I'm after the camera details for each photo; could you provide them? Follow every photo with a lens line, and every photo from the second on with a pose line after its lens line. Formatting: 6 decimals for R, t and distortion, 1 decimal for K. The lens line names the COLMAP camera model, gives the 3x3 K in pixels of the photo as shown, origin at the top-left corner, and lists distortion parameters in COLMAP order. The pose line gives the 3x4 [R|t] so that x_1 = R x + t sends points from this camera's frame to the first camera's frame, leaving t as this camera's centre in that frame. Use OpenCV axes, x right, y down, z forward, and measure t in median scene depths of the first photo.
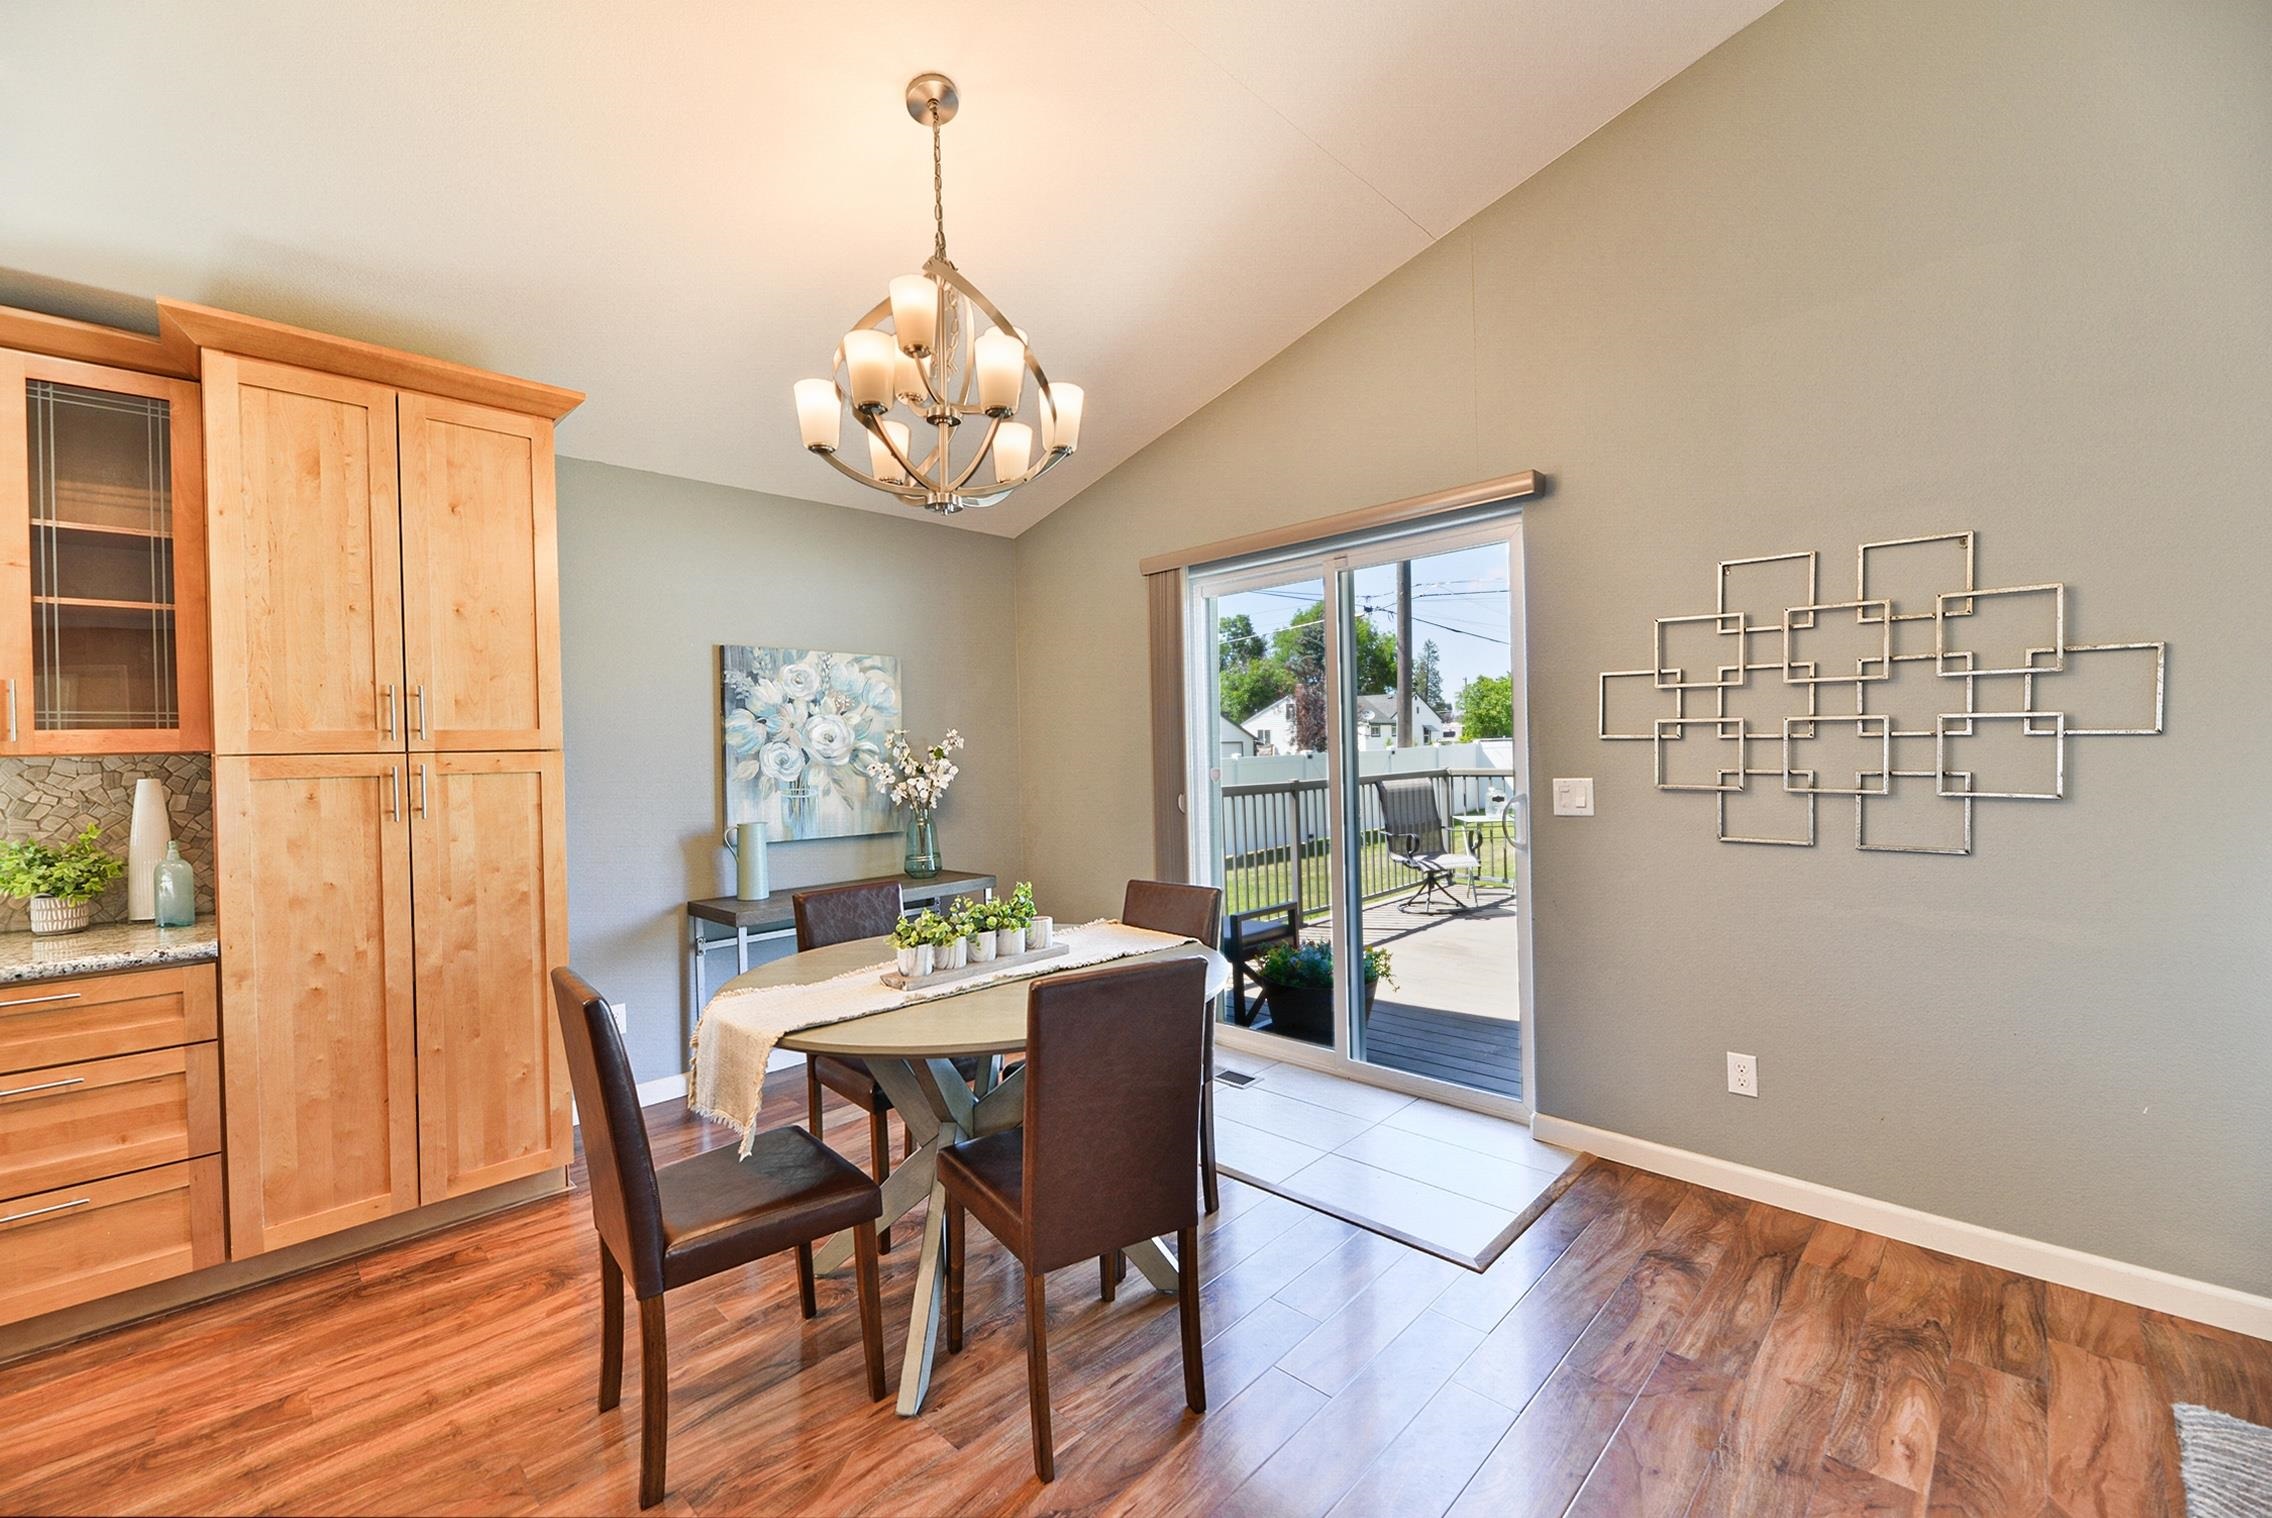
lens RADIAL K [[933.5, 0, 1134.8], [0, 933.5, 757.0], [0, 0, 1]] dist [-0.004061, -0.000157]
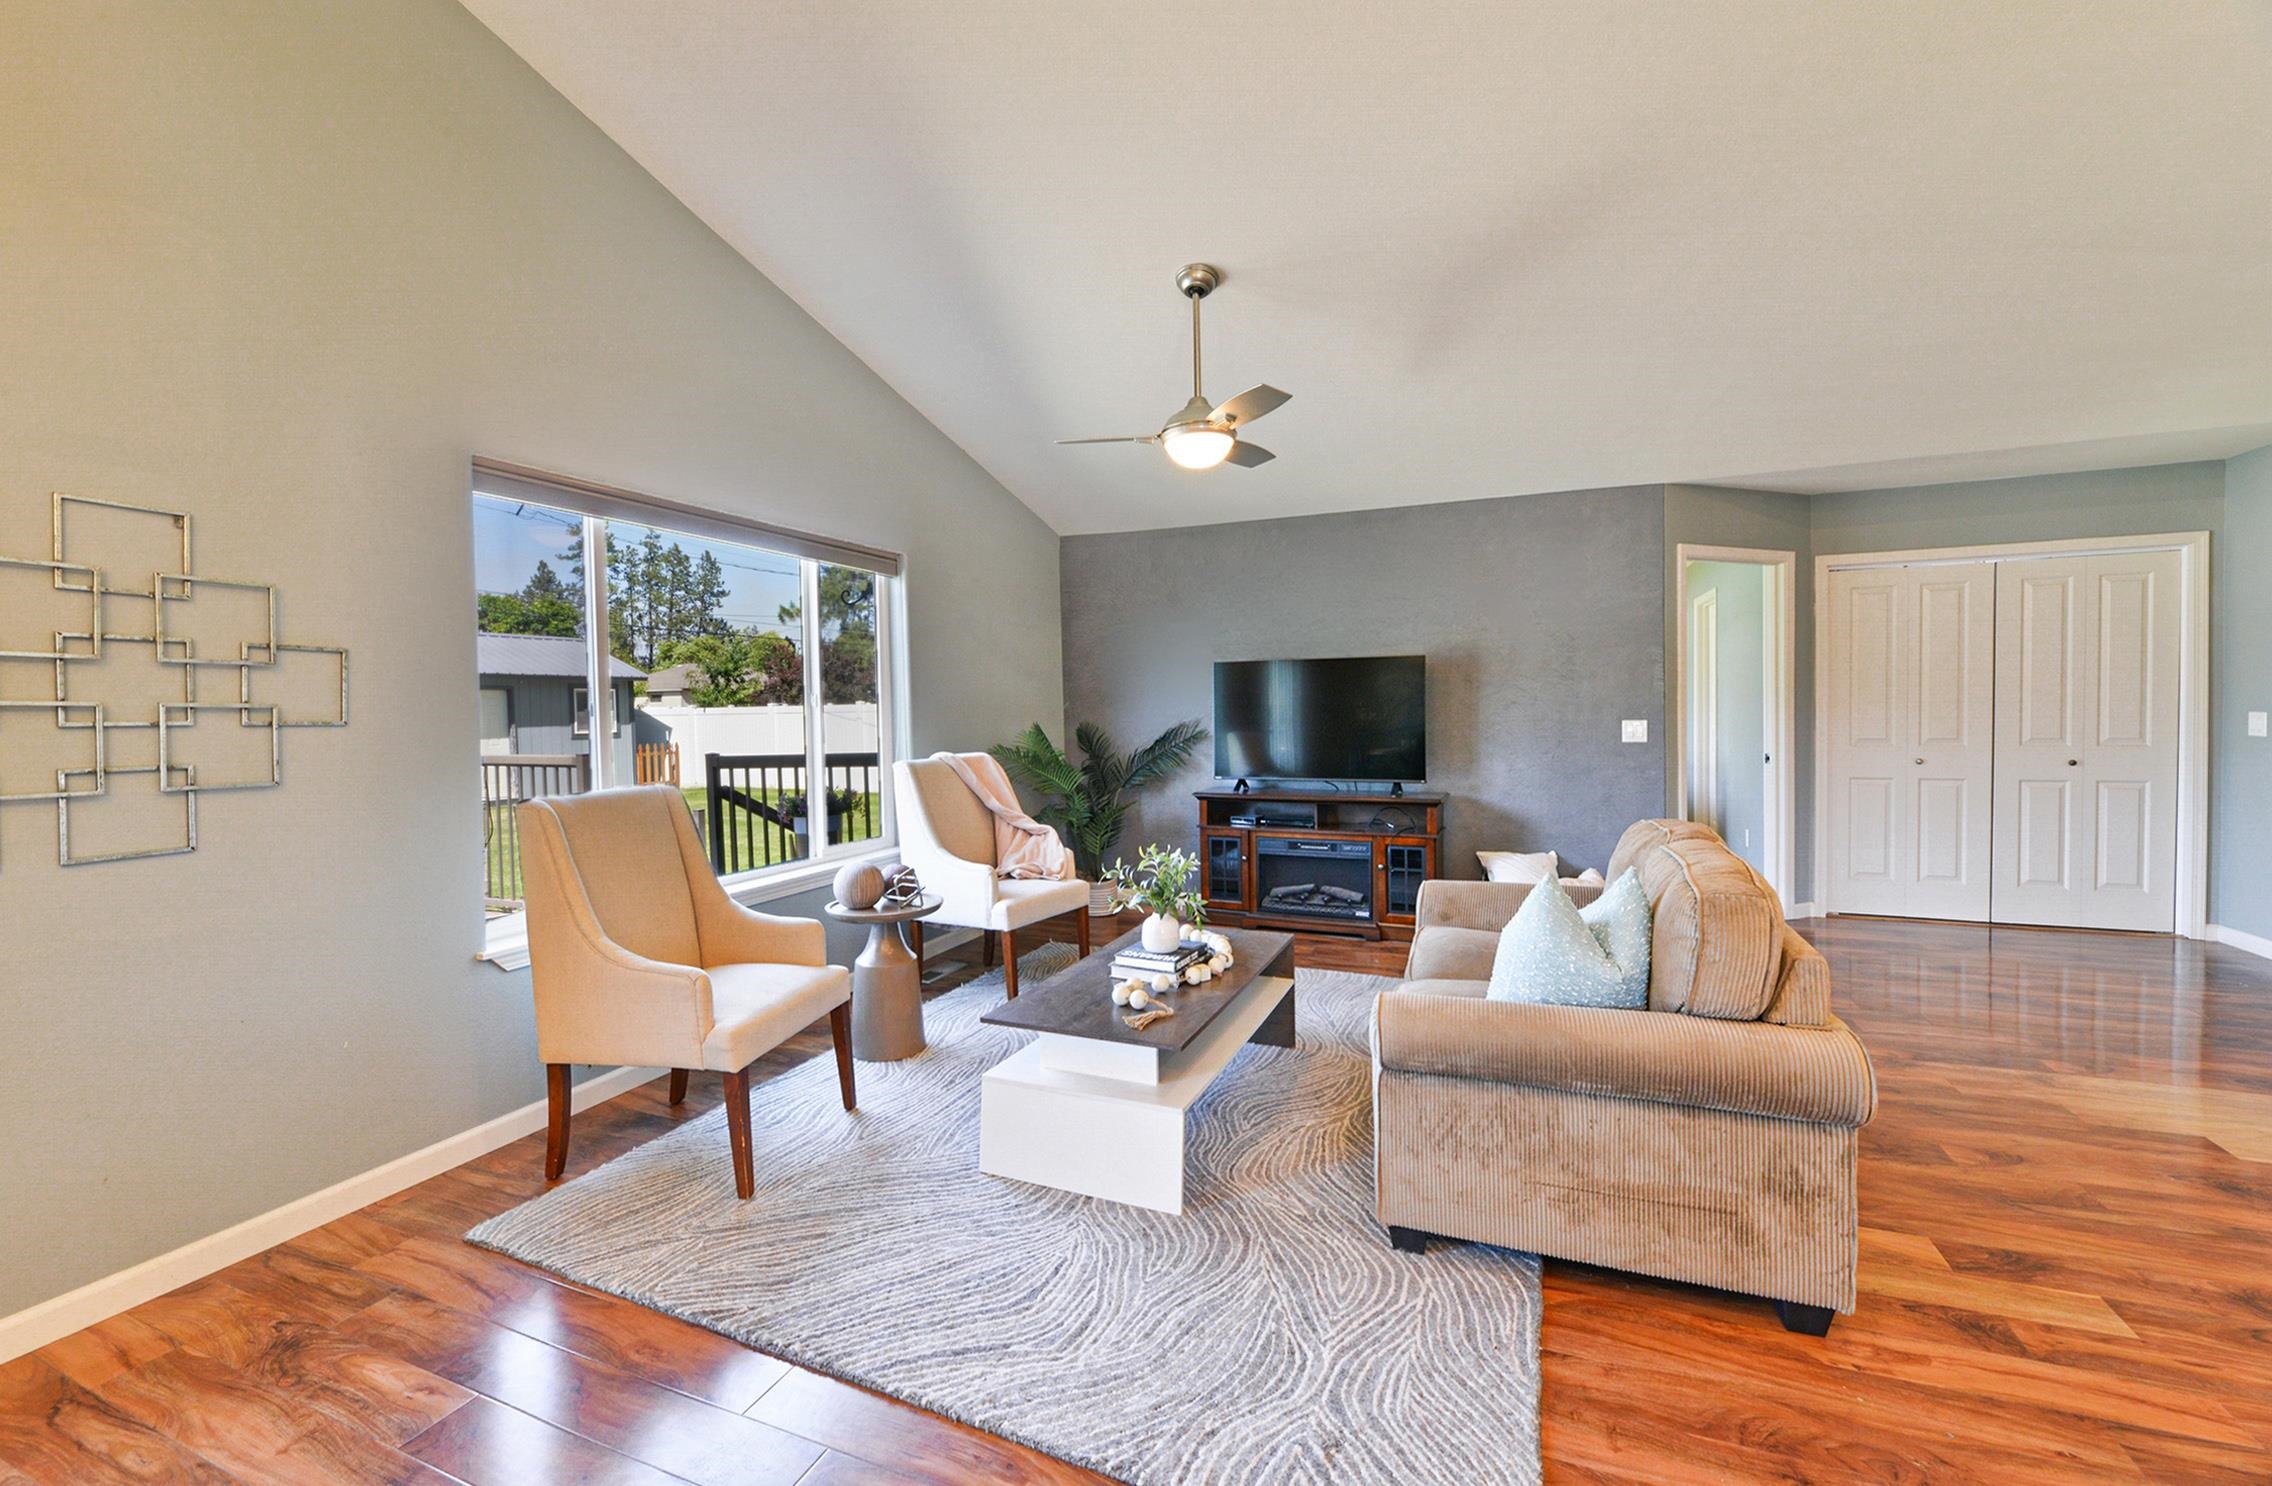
lens RADIAL K [[912.2, 0, 1146.2], [0, 912.2, 729.8], [0, 0, 1]] dist [-0.000044, -0.000164]
pose [[-0.358143, -0.002007, 0.933665, -0.351630], [0.030353, 0.999444, 0.013791, -0.001214], [-0.933173, 0.033279, -0.357883, 0.458528]]
